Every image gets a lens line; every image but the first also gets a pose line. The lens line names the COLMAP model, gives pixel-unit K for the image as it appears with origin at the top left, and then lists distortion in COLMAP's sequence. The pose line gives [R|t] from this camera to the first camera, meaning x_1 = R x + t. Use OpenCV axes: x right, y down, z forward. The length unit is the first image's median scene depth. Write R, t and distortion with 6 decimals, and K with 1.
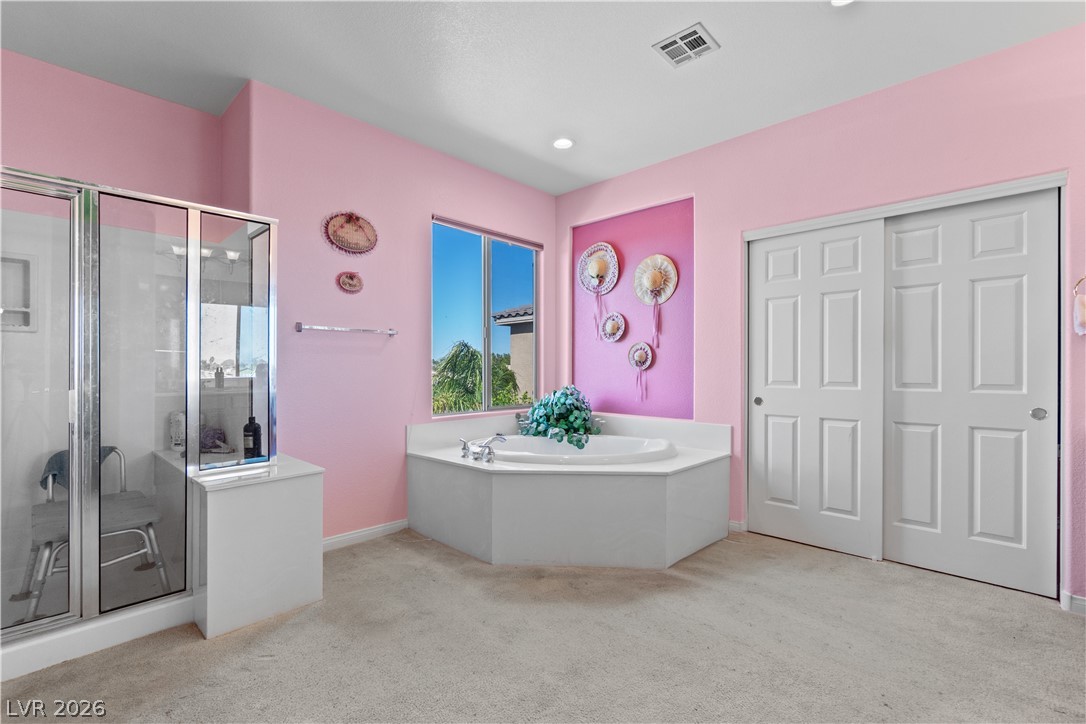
lens RADIAL K [[476.3, 0, 540.5], [0, 476.3, 364.5], [0, 0, 1]] dist [-0.001224, 0.000093]
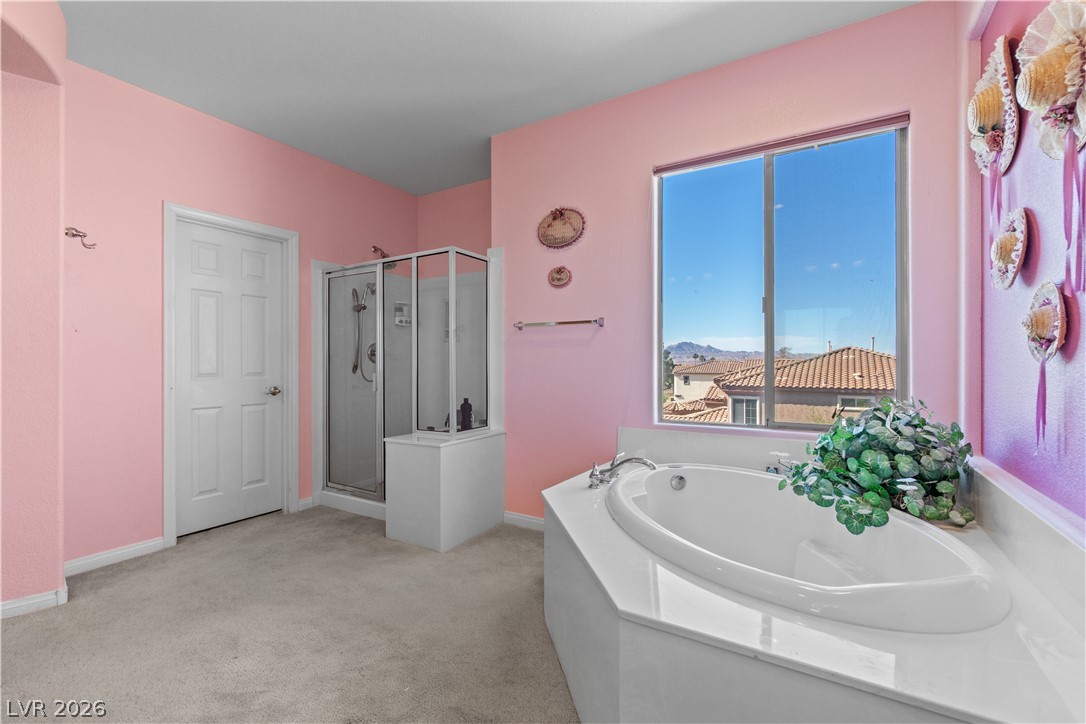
lens RADIAL K [[468.8, 0, 543.0], [0, 468.8, 362.0], [0, 0, 1]] dist [-0.000976, -0.000191]
pose [[0.225515, -0.001305, -0.974239, 0.526115], [0.009678, 0.999953, 0.000901, 0.007404], [0.974192, -0.009632, 0.225517, 0.681677]]
